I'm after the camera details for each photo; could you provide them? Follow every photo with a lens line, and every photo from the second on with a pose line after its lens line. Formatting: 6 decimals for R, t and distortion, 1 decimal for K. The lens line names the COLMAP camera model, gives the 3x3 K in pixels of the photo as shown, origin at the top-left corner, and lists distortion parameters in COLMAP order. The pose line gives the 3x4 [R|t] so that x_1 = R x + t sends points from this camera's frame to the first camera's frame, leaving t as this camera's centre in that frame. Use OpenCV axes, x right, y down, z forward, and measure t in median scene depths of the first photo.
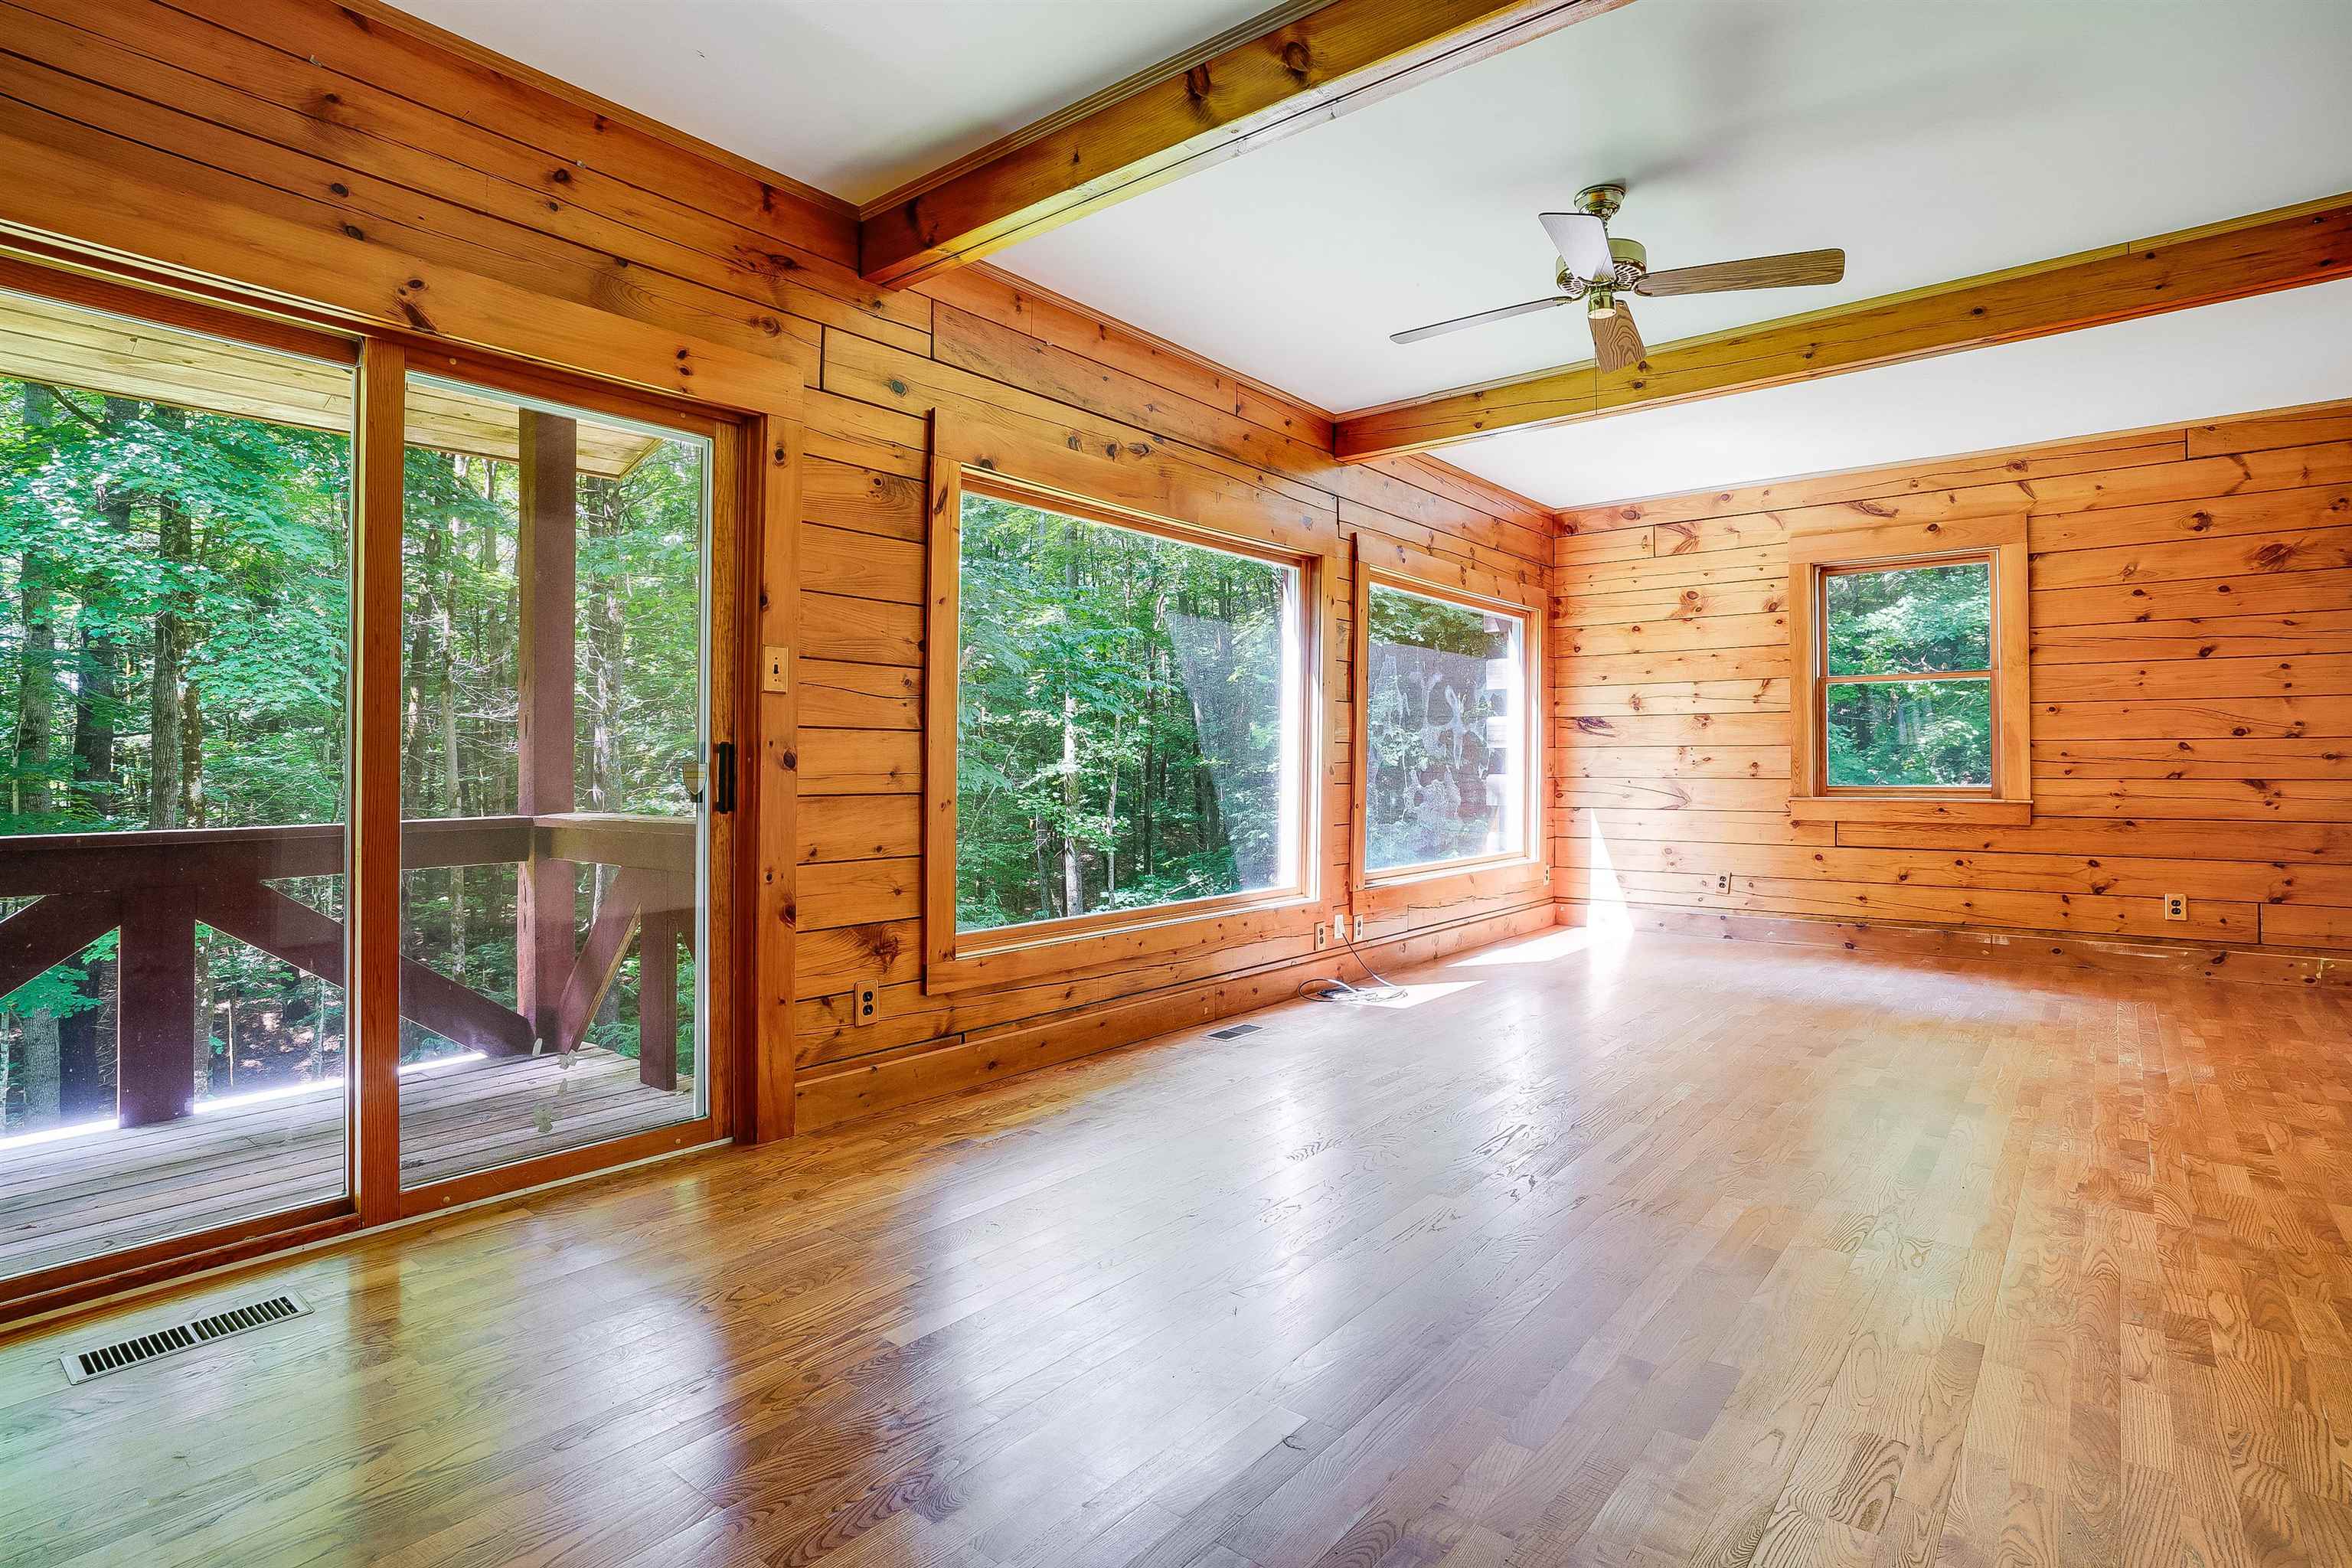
lens RADIAL K [[1187.2, 0, 1176.0], [0, 1187.2, 784.0], [0, 0, 1]] dist [-0.065778, 0.048534]
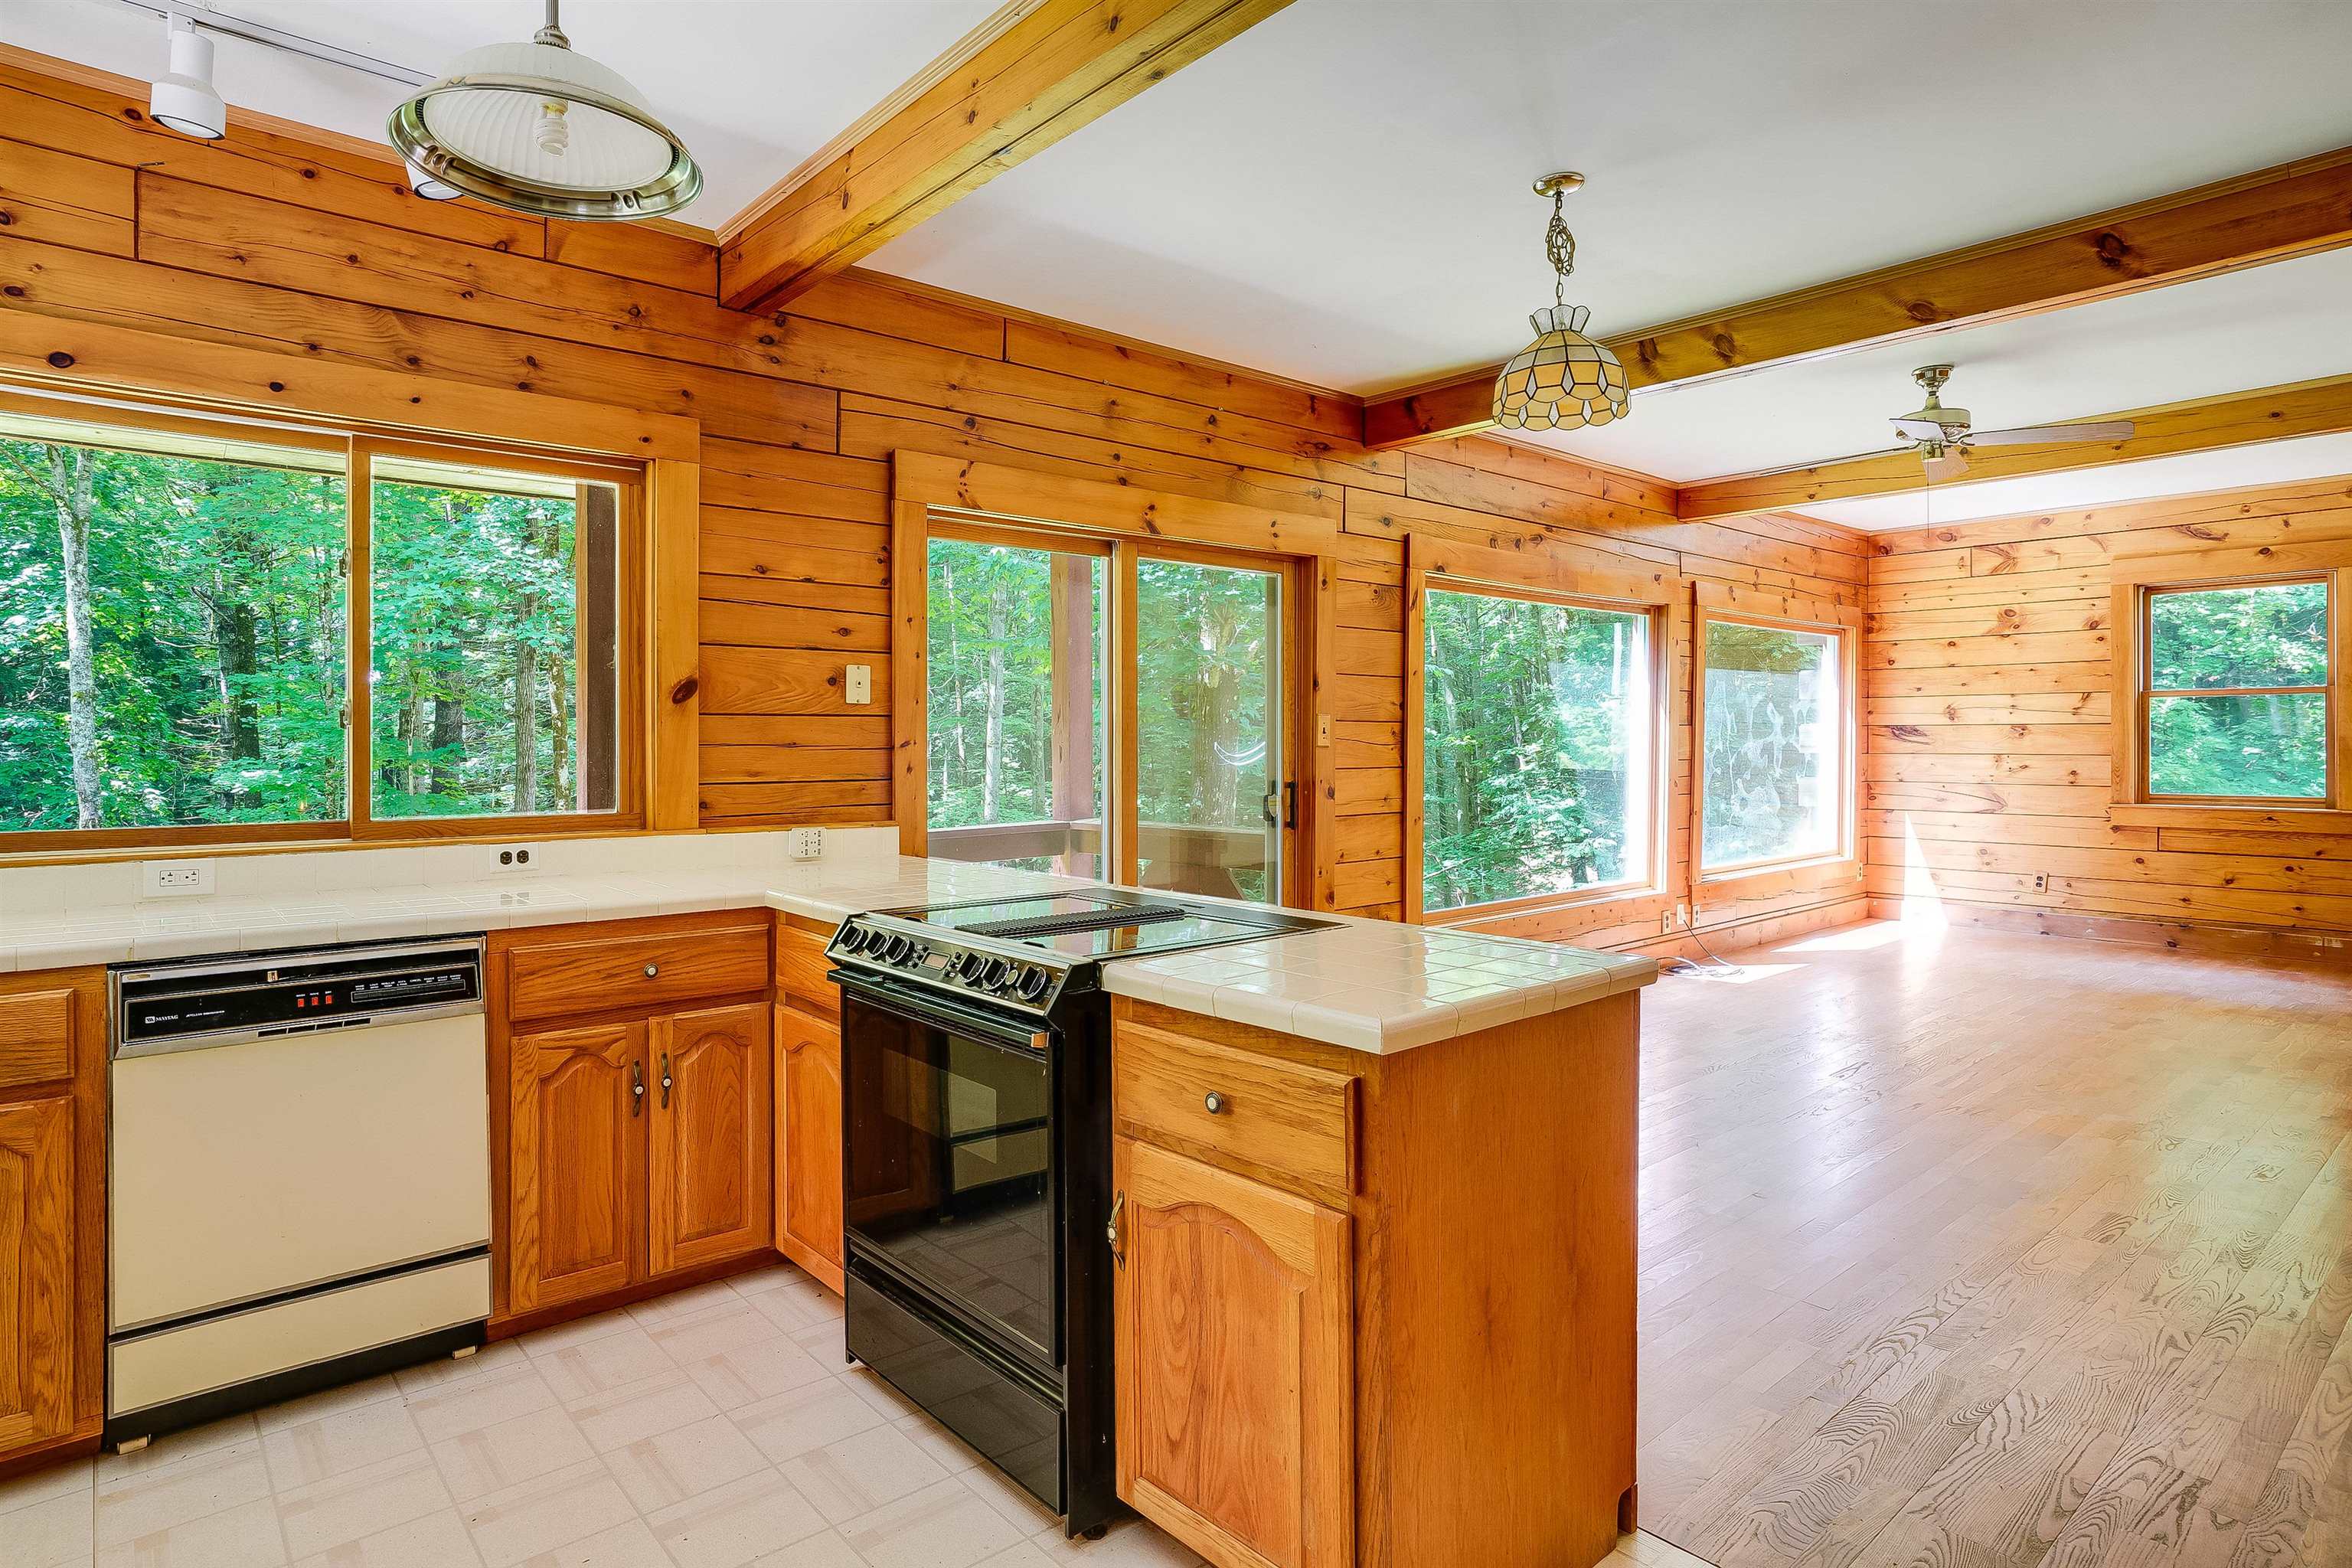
lens RADIAL K [[1270.5, 0, 1175.9], [0, 1270.5, 768.3], [0, 0, 1]] dist [-0.037842, 0.031193]
pose [[0.984852, 0.001706, -0.173389, -0.125166], [-0.000418, 0.999972, 0.007463, -0.031529], [0.173397, -0.007278, 0.984825, -0.297919]]
